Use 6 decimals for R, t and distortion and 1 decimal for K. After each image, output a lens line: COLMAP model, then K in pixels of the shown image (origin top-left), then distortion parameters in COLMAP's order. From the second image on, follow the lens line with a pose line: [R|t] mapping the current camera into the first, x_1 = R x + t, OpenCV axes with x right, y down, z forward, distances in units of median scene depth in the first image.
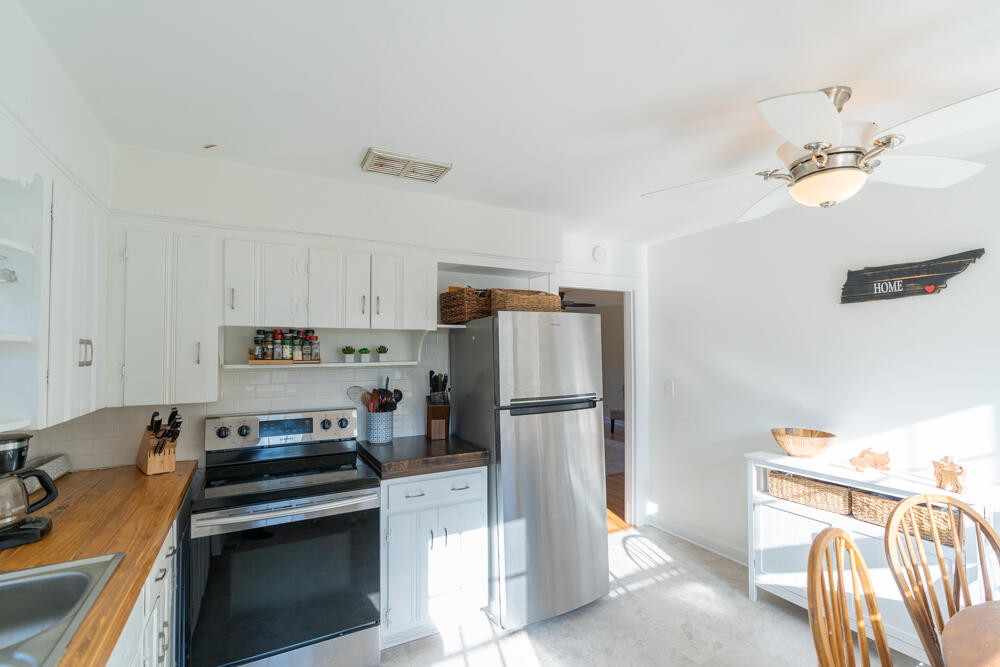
lens RADIAL K [[454.0, 0, 498.1], [0, 454.0, 337.6], [0, 0, 1]] dist [-0.011384, 0.003200]
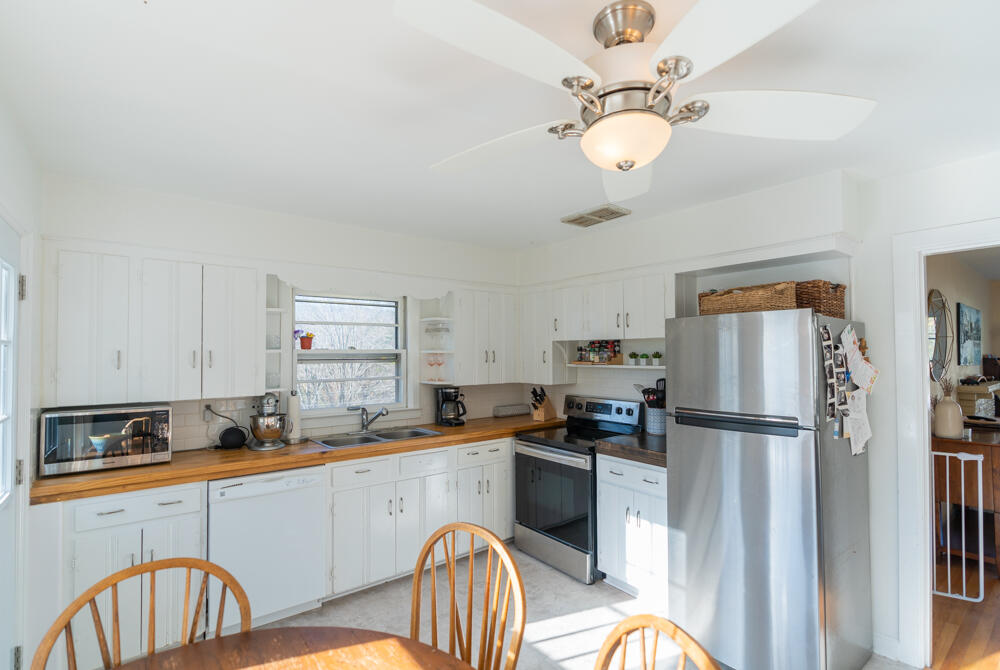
lens RADIAL K [[454.0, 0, 498.3], [0, 454.0, 339.3], [0, 0, 1]] dist [-0.011384, 0.003200]
pose [[0.158360, -0.024646, -0.987074, 0.939927], [0.031055, 0.999318, -0.019969, -0.004635], [0.986893, -0.027491, 0.159018, 0.460913]]
